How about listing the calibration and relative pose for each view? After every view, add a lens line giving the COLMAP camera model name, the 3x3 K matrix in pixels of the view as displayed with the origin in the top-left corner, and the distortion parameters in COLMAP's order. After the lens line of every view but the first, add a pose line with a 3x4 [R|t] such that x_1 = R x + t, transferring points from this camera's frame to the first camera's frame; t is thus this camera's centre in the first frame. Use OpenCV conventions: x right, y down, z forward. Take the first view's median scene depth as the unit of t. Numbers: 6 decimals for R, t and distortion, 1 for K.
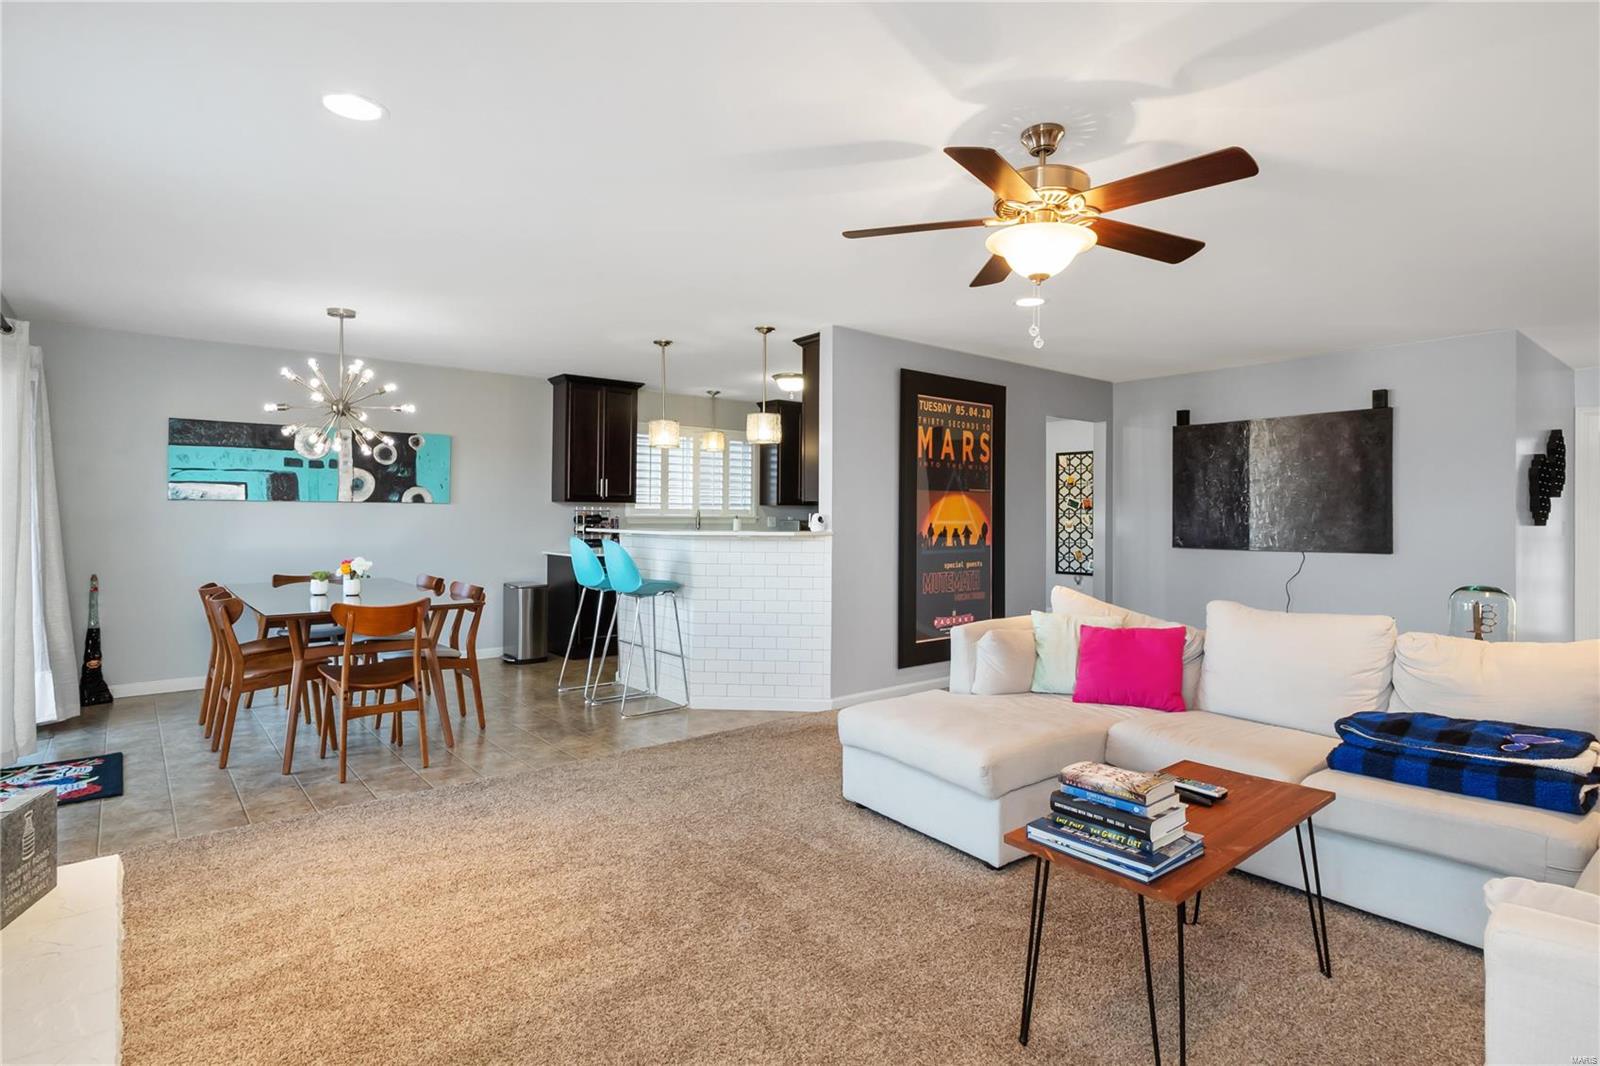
lens RADIAL K [[818.2, 0, 805.7], [0, 818.2, 515.8], [0, 0, 1]] dist [0.004420, -0.000620]
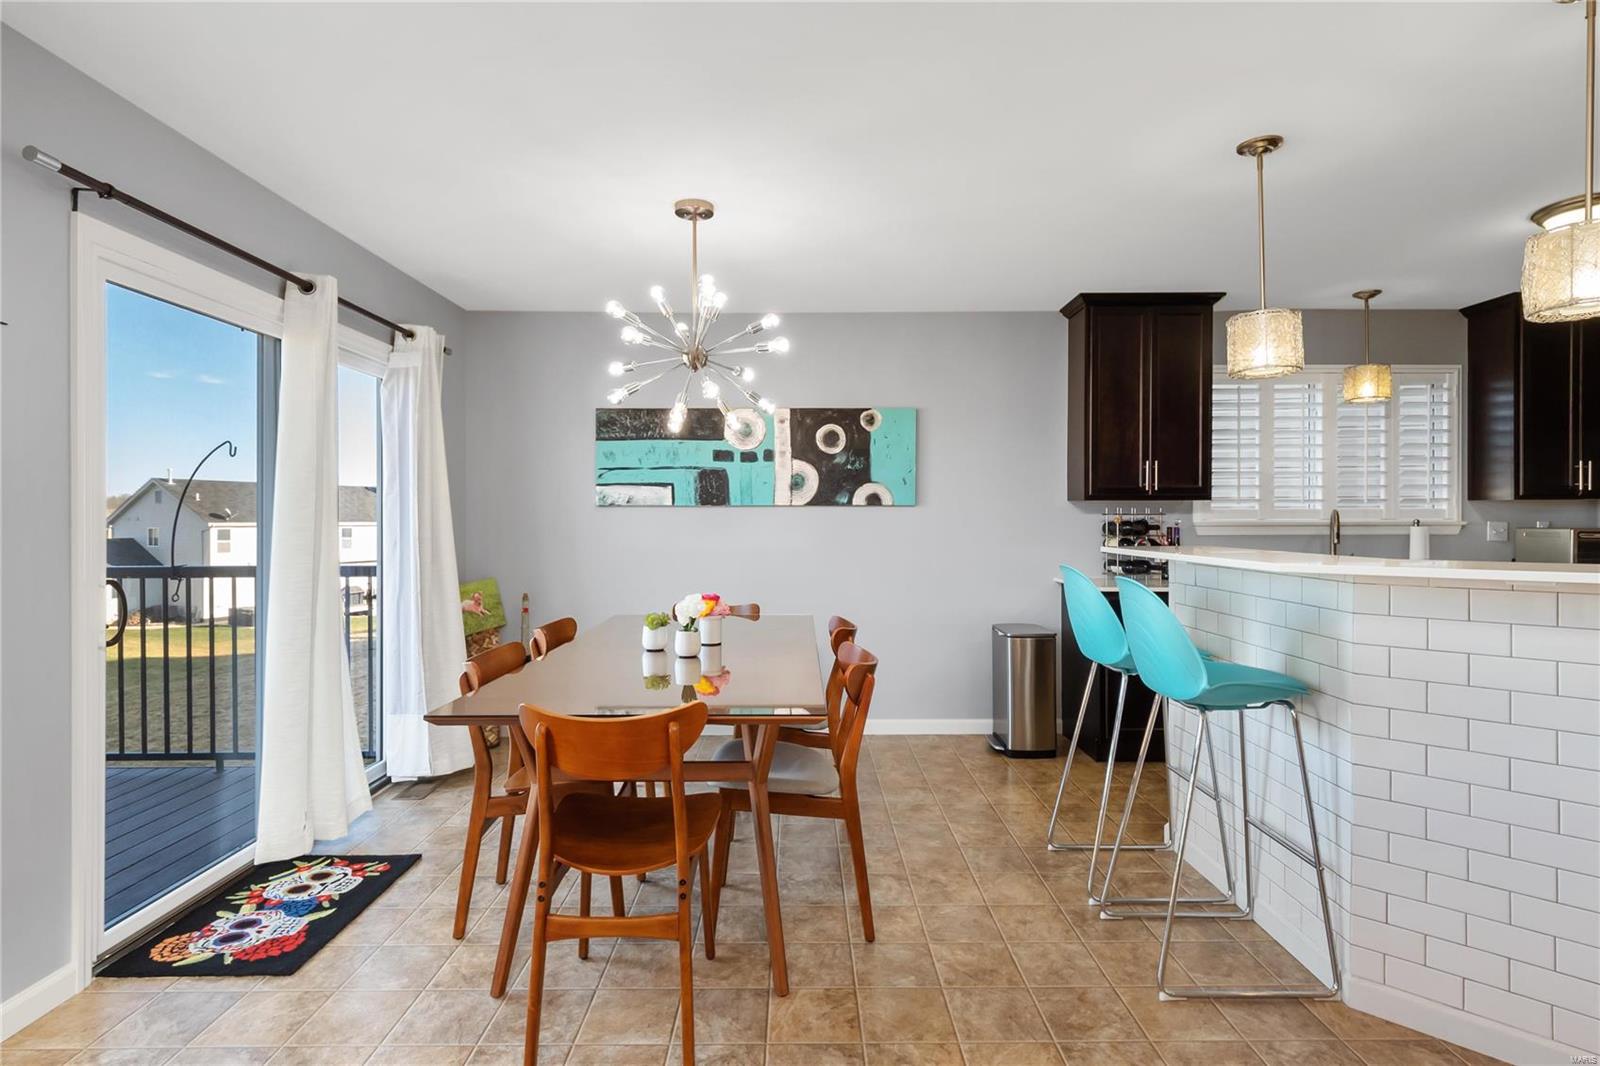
lens RADIAL K [[818.2, 0, 805.7], [0, 818.2, 515.8], [0, 0, 1]] dist [0.004420, -0.000620]
pose [[0.775510, -0.009663, -0.631262, -0.078361], [0.005636, 0.999949, -0.008382, -0.001492], [0.631311, 0.002942, 0.775525, 0.453825]]
